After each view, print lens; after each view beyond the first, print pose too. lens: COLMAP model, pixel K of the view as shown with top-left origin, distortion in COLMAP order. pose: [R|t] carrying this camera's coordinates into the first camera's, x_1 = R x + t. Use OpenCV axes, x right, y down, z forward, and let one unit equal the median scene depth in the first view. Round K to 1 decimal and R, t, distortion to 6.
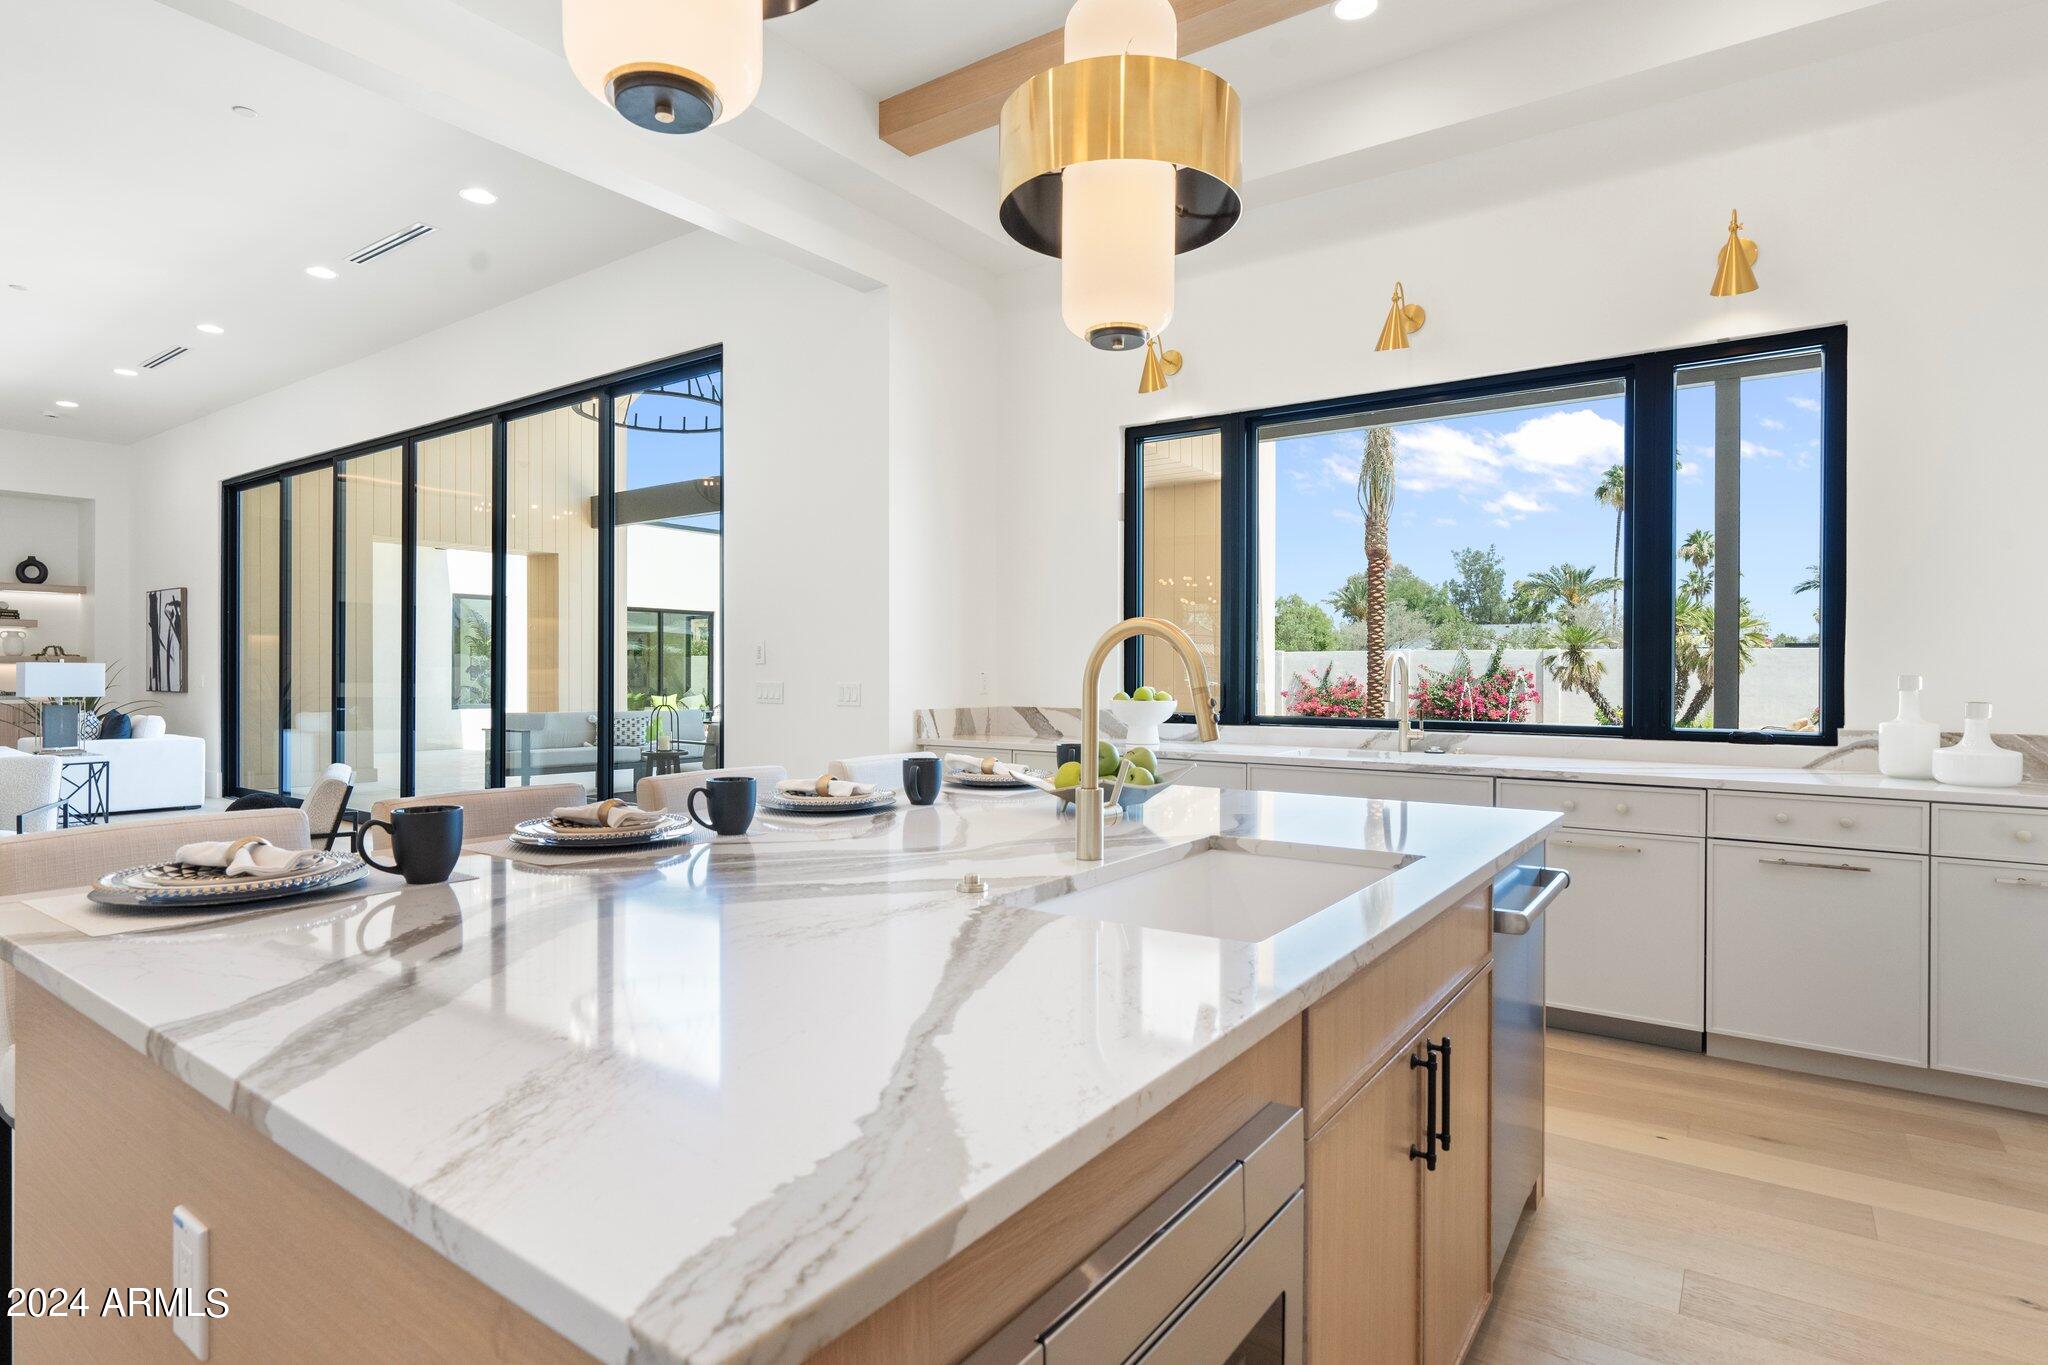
lens RADIAL K [[1070.1, 0, 1019.6], [0, 1070.1, 669.8], [0, 0, 1]] dist [-0.001685, 0.000978]
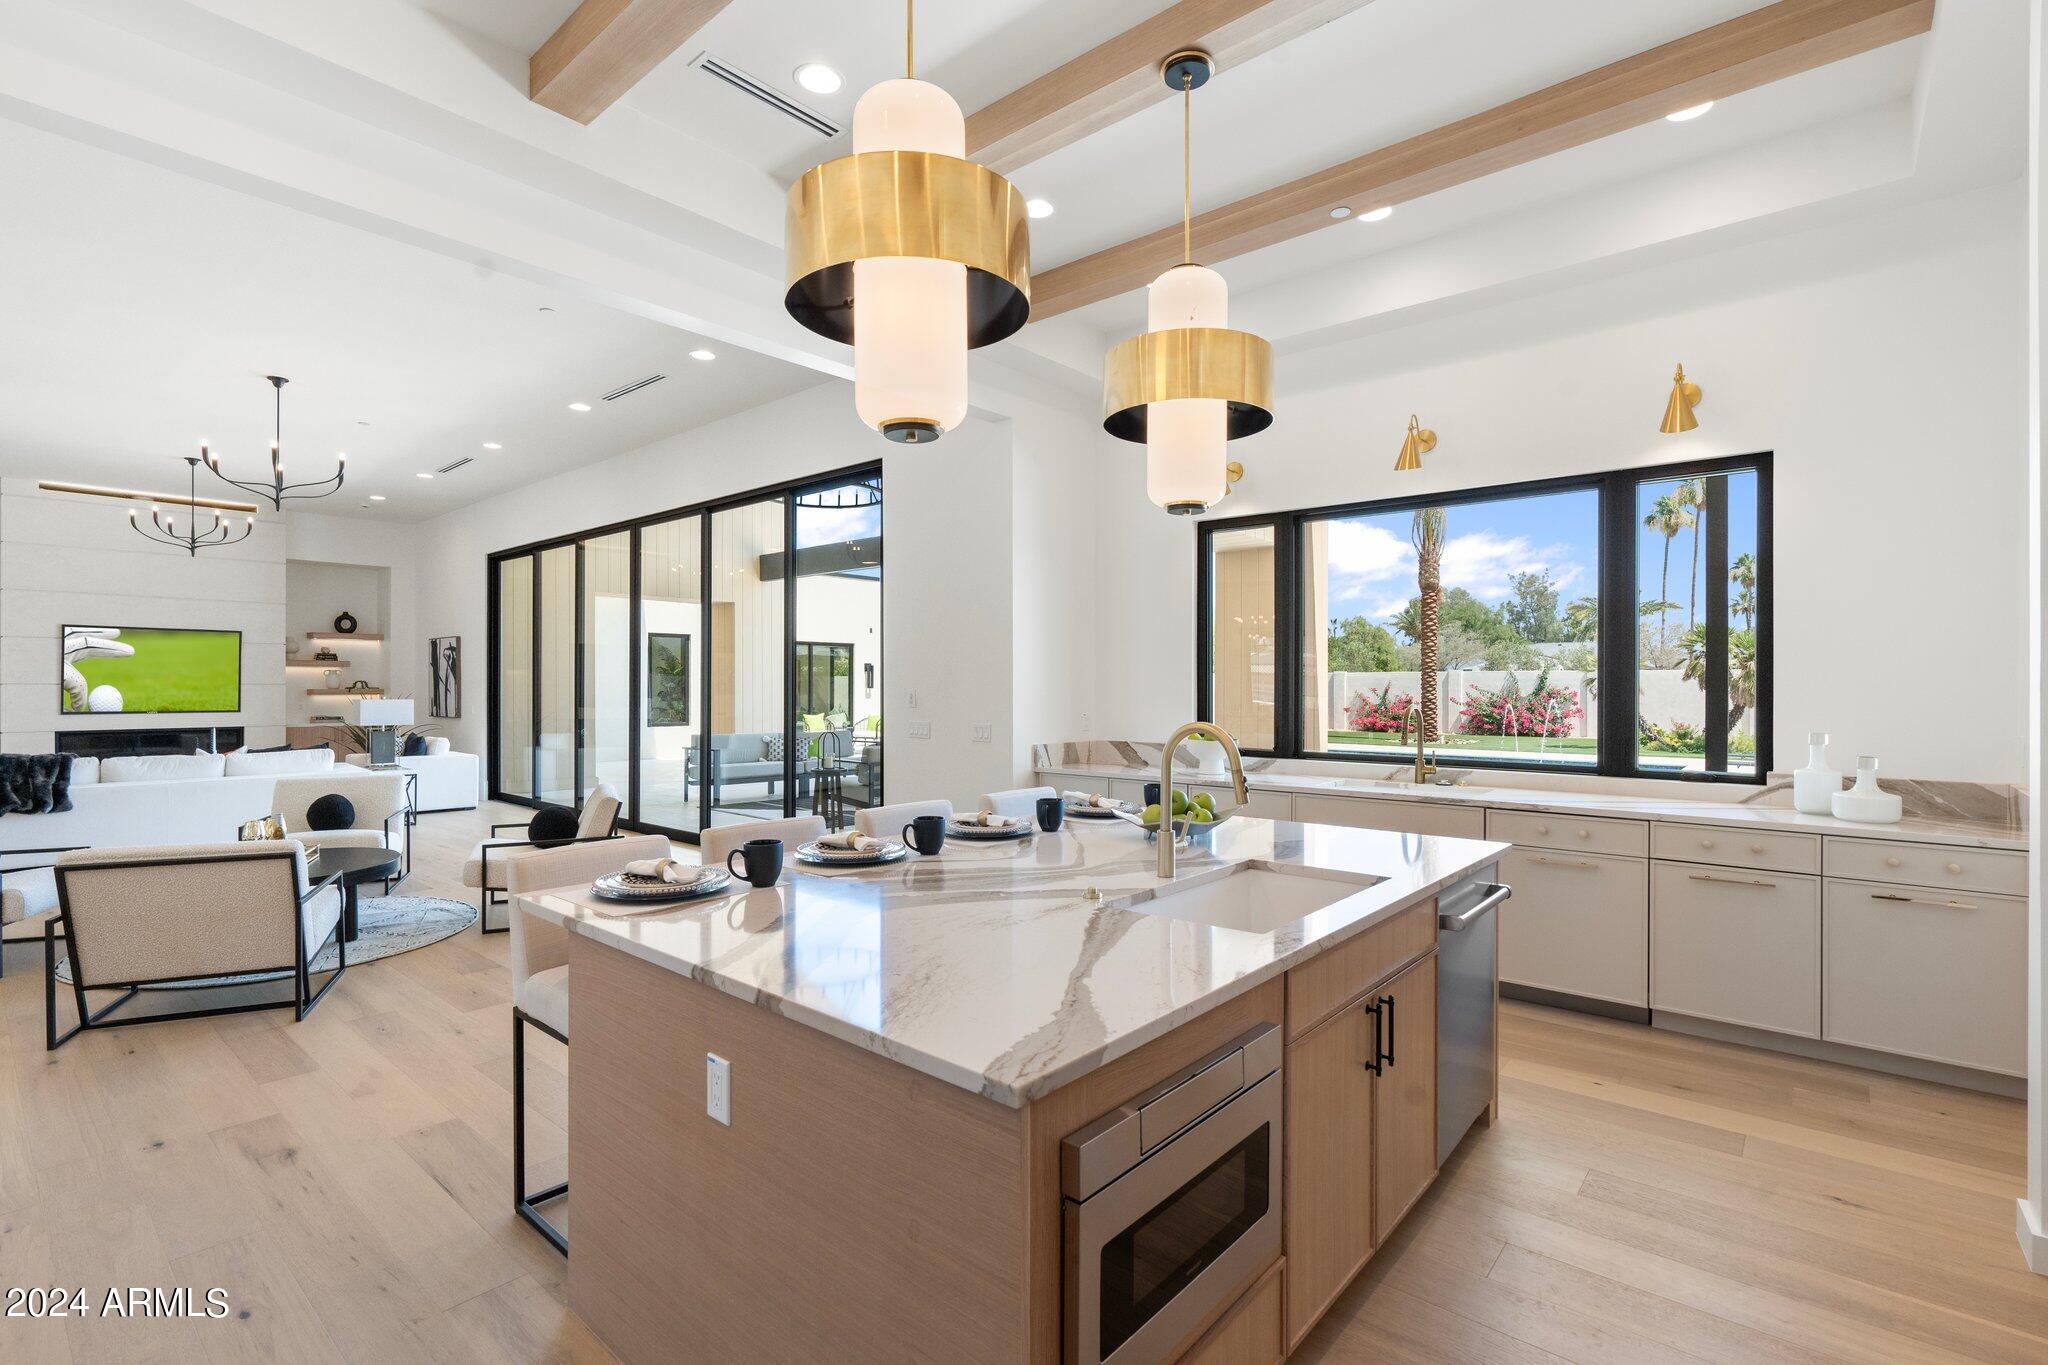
lens RADIAL K [[945.6, 0, 1024.0], [0, 945.6, 682.5], [0, 0, 1]] dist [-0.002479, 0.000252]
pose [[0.995911, -0.002230, -0.090314, -0.006215], [0.002104, 0.999997, -0.001486, -0.042293], [0.090317, 0.001290, 0.995912, -0.157273]]
